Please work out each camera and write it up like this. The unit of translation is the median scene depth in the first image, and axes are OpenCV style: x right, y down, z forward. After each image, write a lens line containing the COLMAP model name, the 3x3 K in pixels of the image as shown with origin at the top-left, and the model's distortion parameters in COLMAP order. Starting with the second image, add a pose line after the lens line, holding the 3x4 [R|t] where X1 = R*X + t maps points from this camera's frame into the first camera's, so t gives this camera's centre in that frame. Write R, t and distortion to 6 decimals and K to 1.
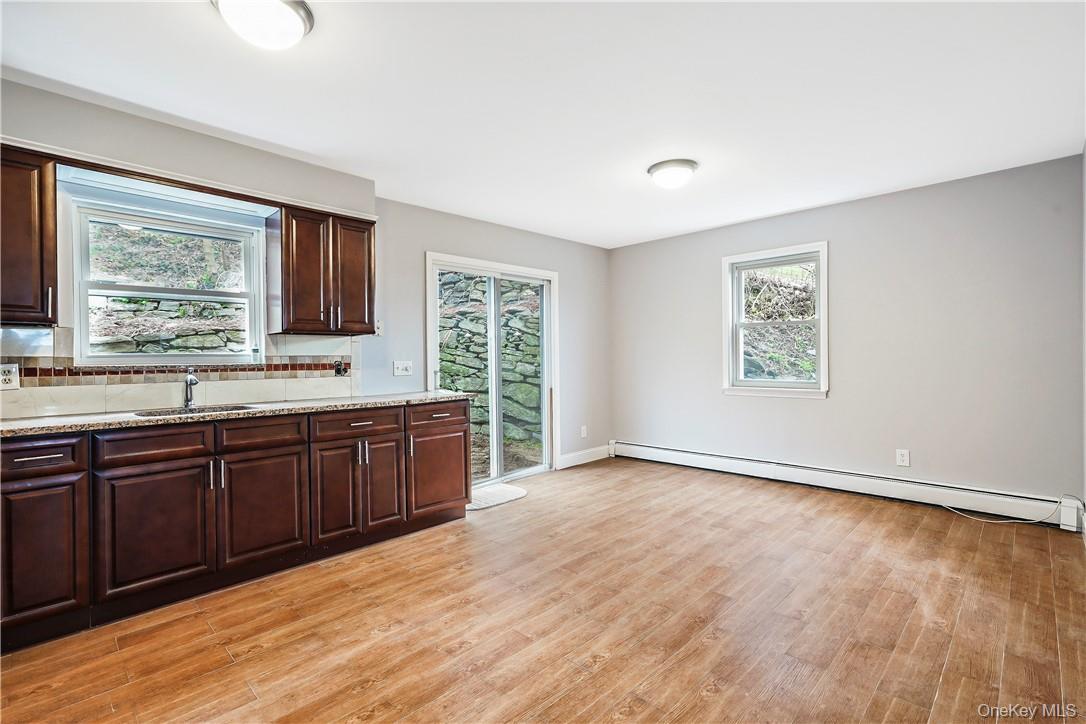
lens RADIAL K [[512.2, 0, 543.0], [0, 512.2, 362.0], [0, 0, 1]] dist [0.002664, 0.001358]
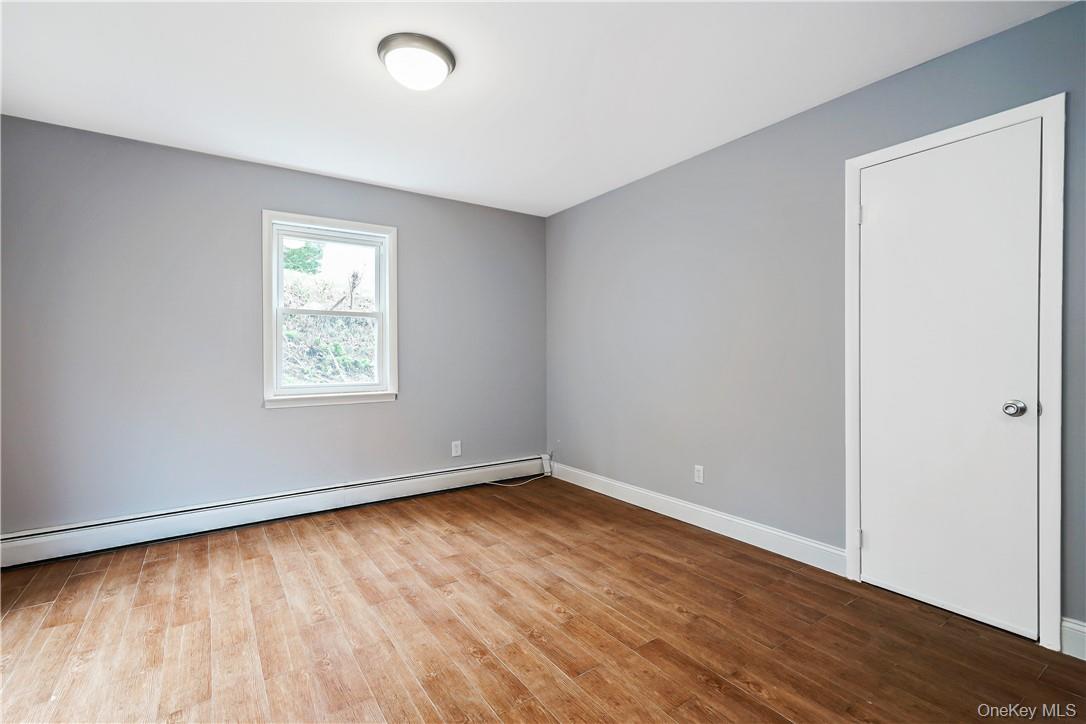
lens RADIAL K [[484.8, 0, 537.8], [0, 484.8, 360.1], [0, 0, 1]] dist [0.002103, 0.000824]
pose [[0.192841, 0.001055, 0.981229, -0.381362], [0.009824, 0.999947, -0.003006, 0.003740], [-0.981181, 0.010220, 0.192821, 0.882569]]
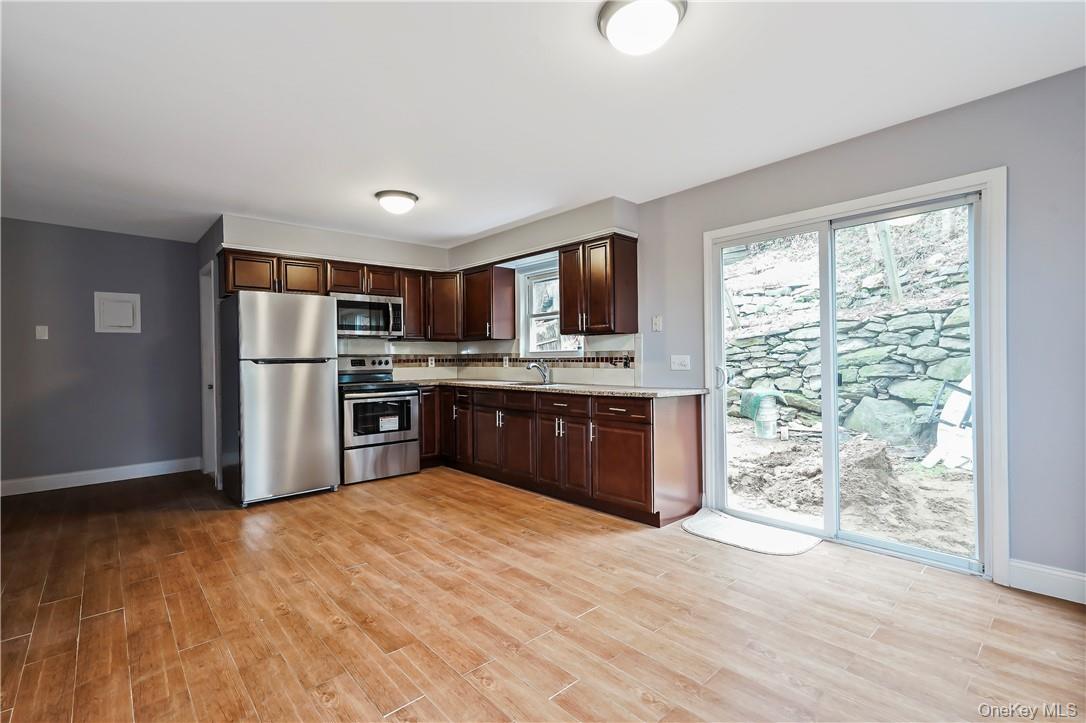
lens RADIAL K [[497.5, 0, 517.8], [0, 497.5, 360.1], [0, 0, 1]] dist [0.001438, 0.000982]
pose [[-0.103701, 0.019348, -0.994420, 0.973581], [0.008009, 0.999795, 0.018618, -0.017729], [0.994576, -0.006034, -0.103835, 1.102769]]
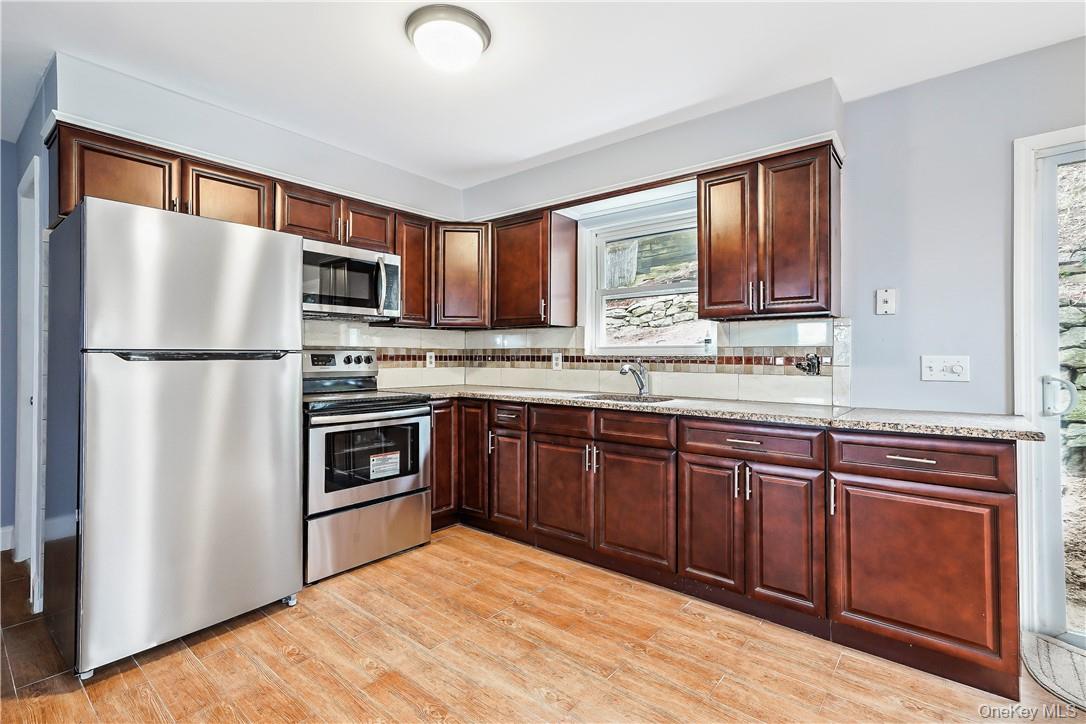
lens RADIAL K [[498.5, 0, 525.8], [0, 498.5, 351.5], [0, 0, 1]] dist [0.009142, 0.000526]
pose [[0.066390, 0.005368, -0.997779, 0.344578], [-0.008600, 0.999951, 0.004808, -0.006233], [0.997757, 0.008262, 0.066433, 0.700902]]
